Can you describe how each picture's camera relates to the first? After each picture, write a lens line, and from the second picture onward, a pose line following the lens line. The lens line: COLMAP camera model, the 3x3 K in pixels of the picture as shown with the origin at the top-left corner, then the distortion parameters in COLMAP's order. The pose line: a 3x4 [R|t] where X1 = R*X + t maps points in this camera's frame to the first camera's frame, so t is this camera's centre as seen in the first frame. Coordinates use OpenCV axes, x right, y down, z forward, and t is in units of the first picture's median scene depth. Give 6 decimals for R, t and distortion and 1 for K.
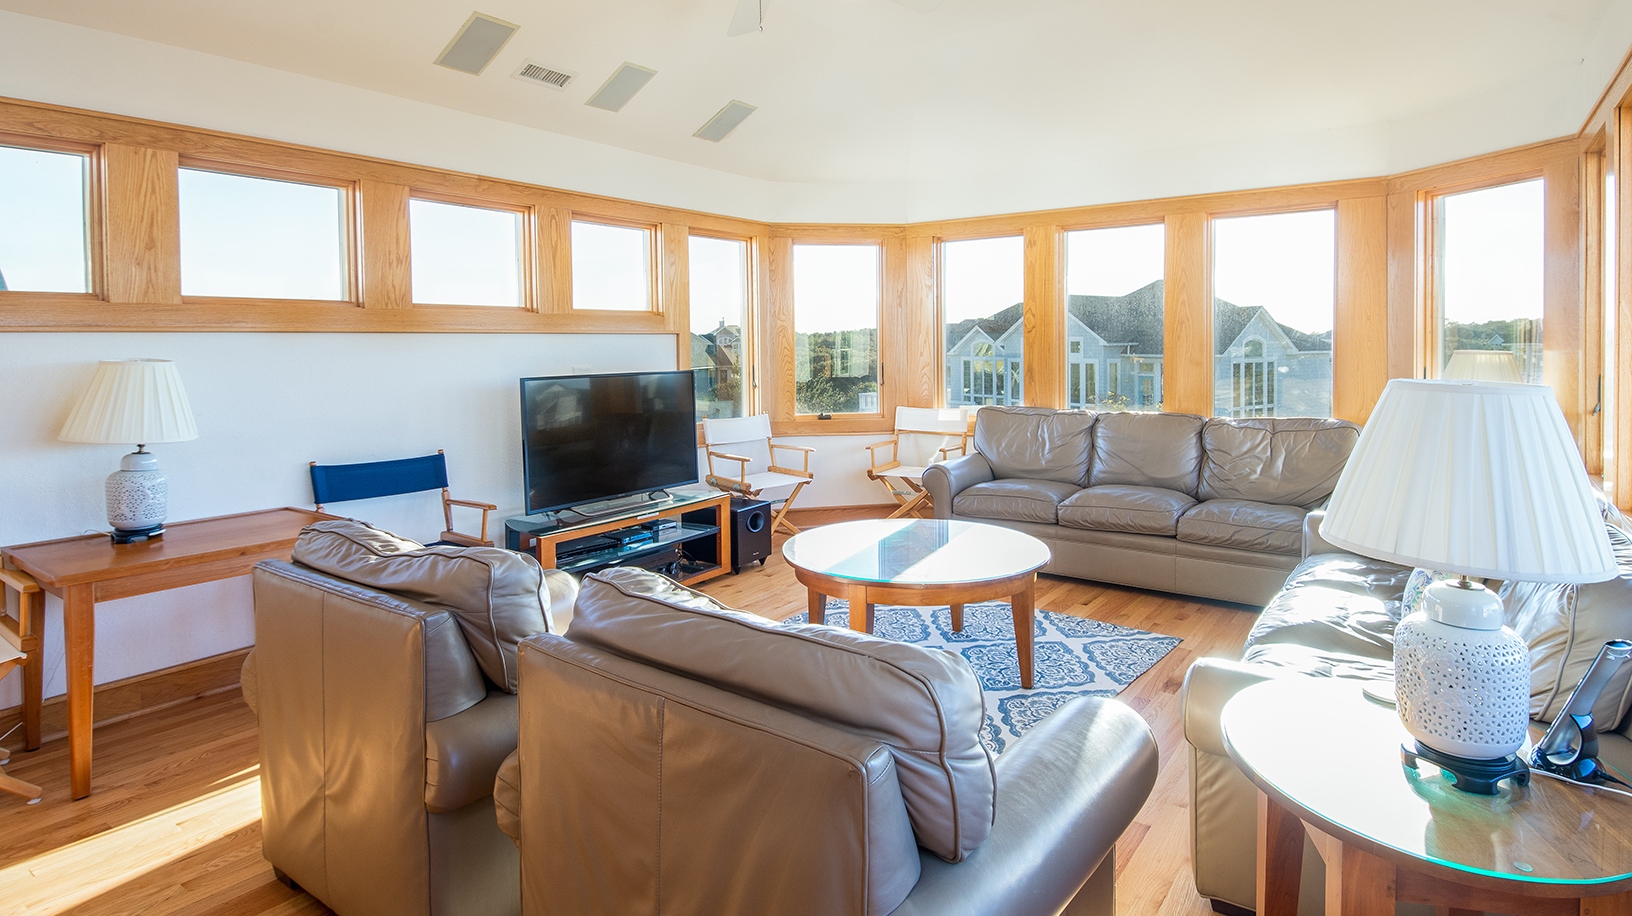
lens RADIAL K [[882.6, 0, 816.0], [0, 882.6, 458.0], [0, 0, 1]] dist [0.001120, 0.000554]
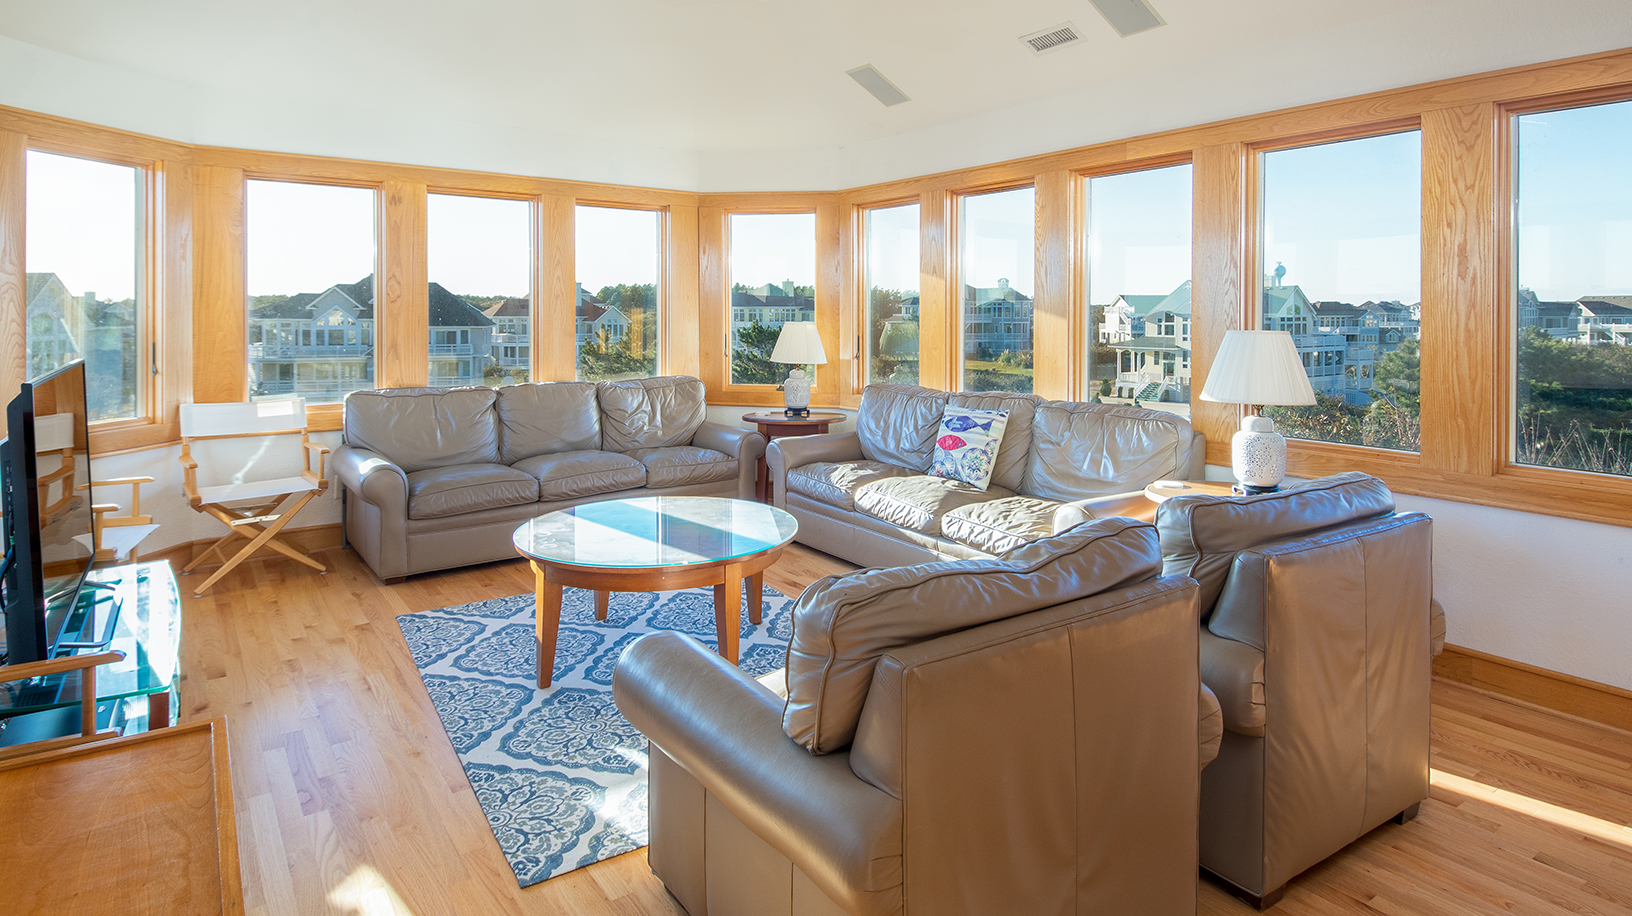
lens RADIAL K [[882.6, 0, 816.0], [0, 882.6, 458.0], [0, 0, 1]] dist [0.001120, 0.000554]
pose [[0.305310, -0.142966, 0.941460, -0.480731], [0.120684, 0.986503, 0.110669, -0.038746], [-0.944575, 0.079831, 0.318442, 0.345900]]
